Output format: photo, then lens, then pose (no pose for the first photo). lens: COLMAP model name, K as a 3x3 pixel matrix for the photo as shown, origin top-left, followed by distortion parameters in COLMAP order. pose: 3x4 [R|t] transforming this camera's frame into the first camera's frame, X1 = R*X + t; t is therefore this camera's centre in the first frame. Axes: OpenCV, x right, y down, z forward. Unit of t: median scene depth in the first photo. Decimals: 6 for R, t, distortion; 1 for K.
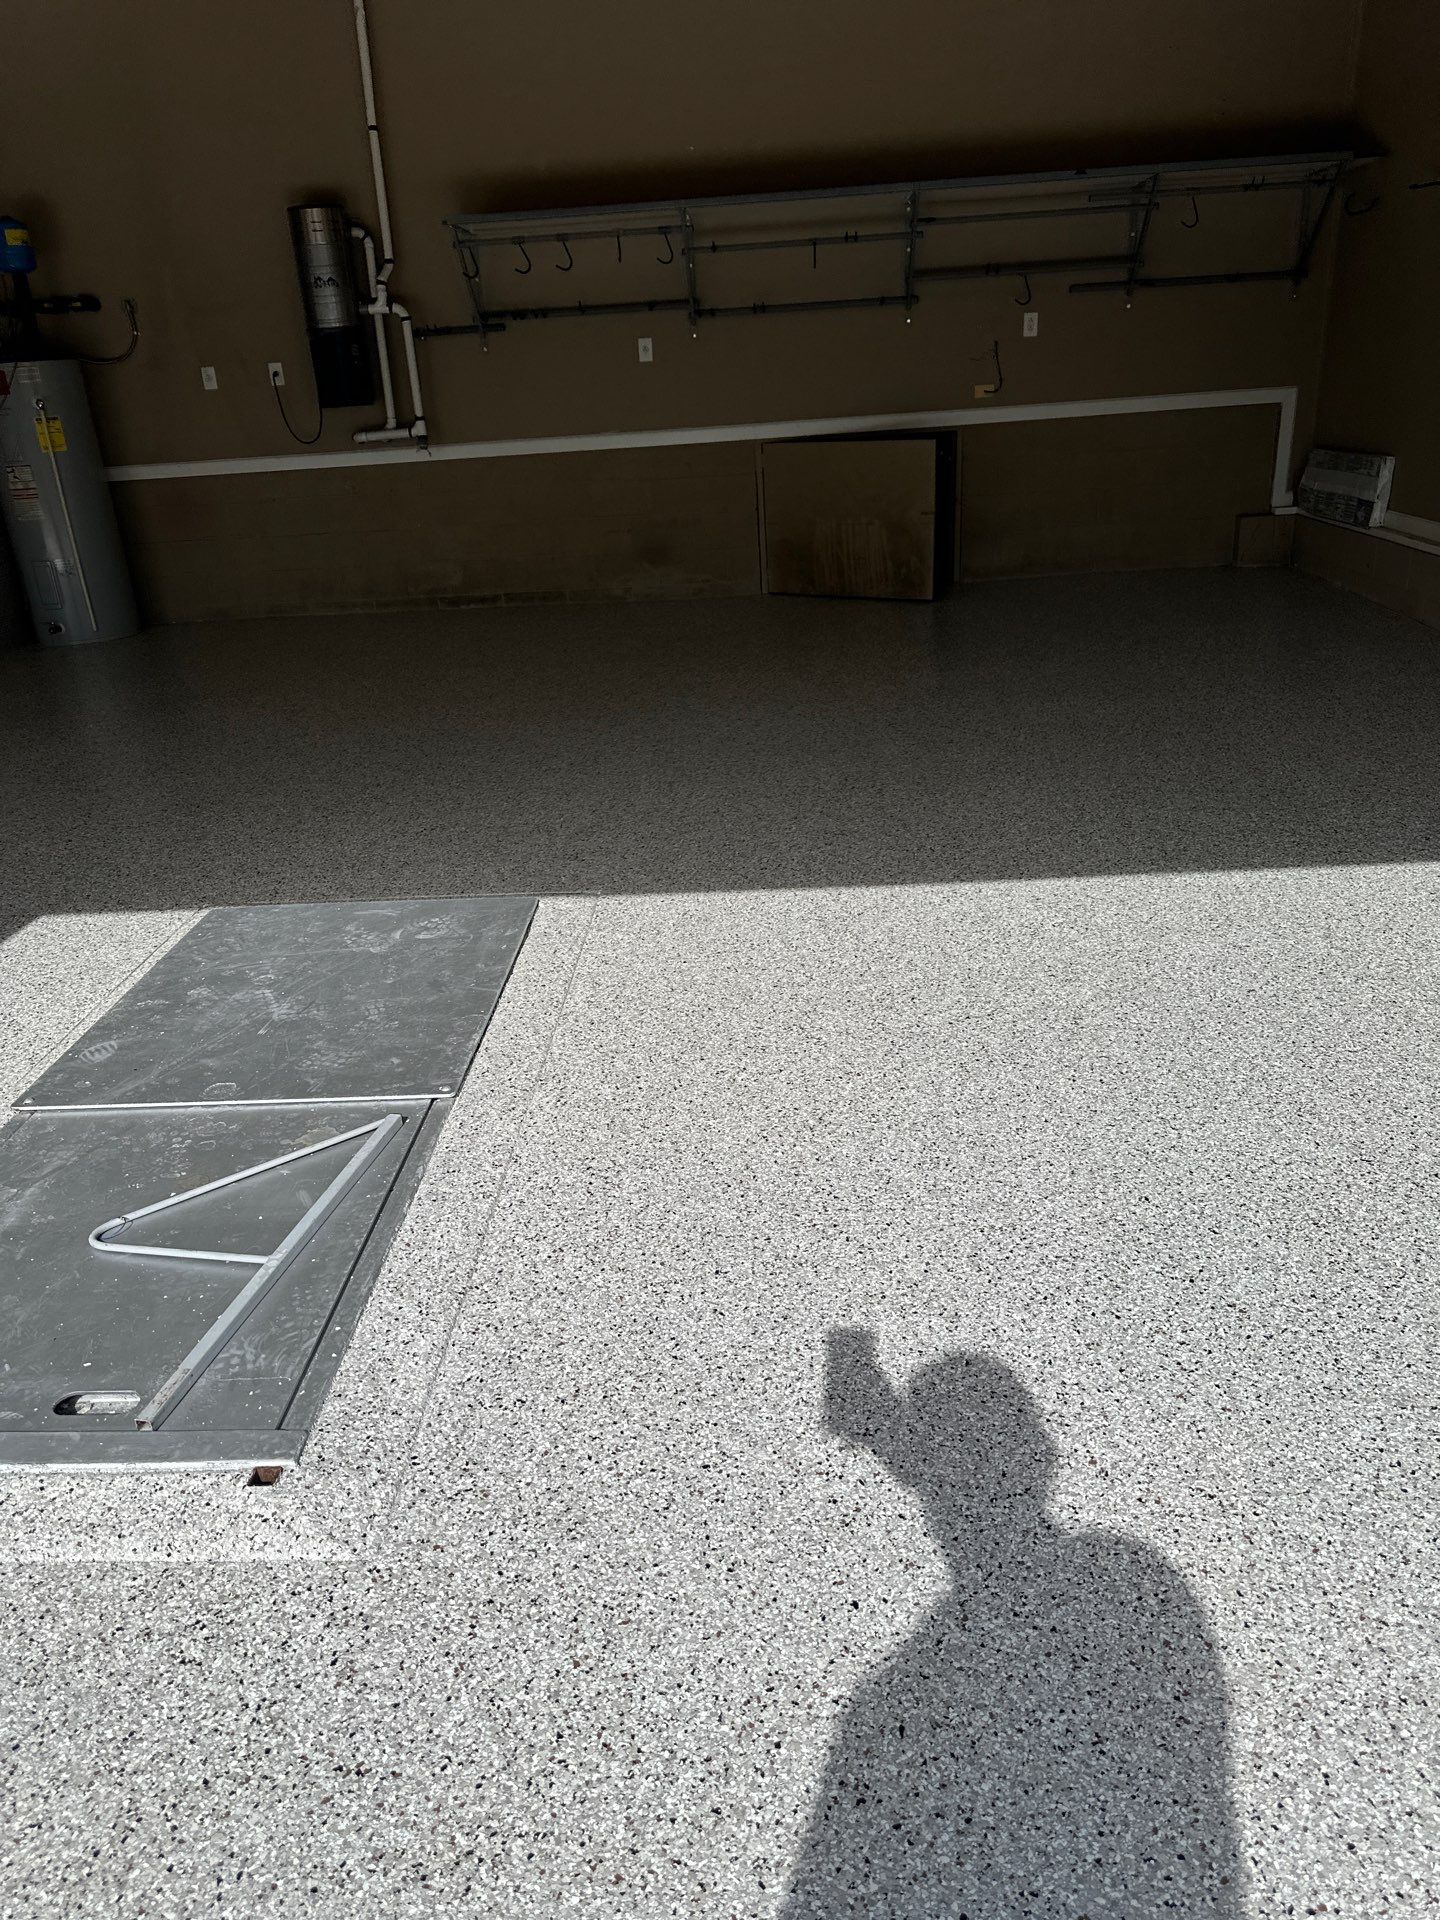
lens RADIAL K [[1406.6, 0, 694.7], [0, 1406.6, 978.9], [0, 0, 1]] dist [0.022140, -0.032139]
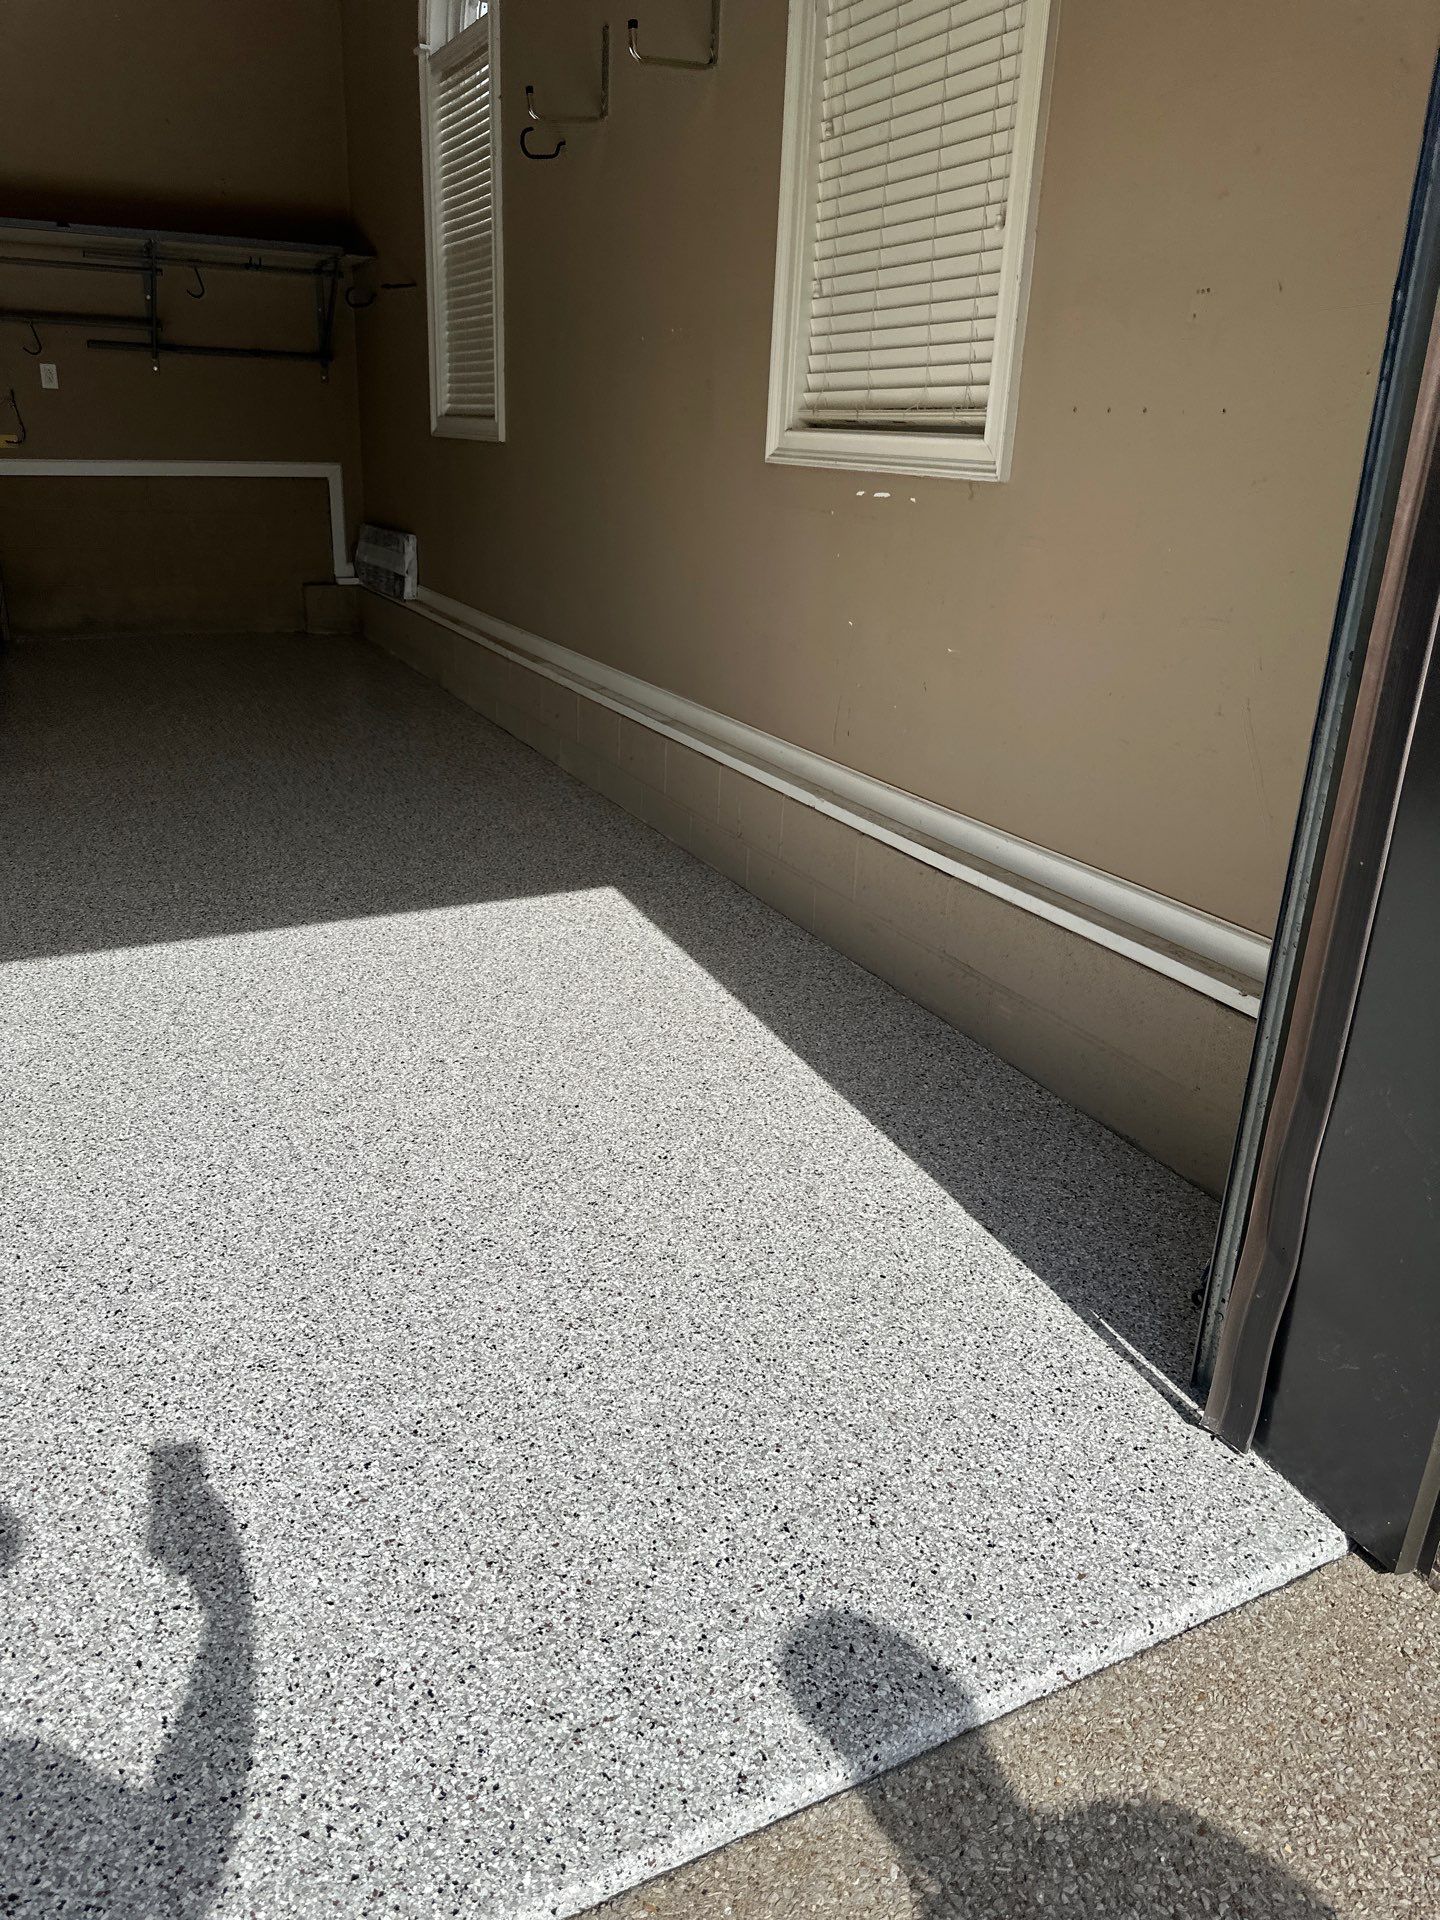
lens RADIAL K [[1382.7, 0, 744.0], [0, 1382.7, 961.4], [0, 0, 1]] dist [0.030069, -0.035037]
pose [[0.860711, -0.097742, 0.499622, 0.267603], [0.121790, 0.992432, -0.015660, -0.001801], [-0.494311, 0.074328, 0.866102, -0.025197]]
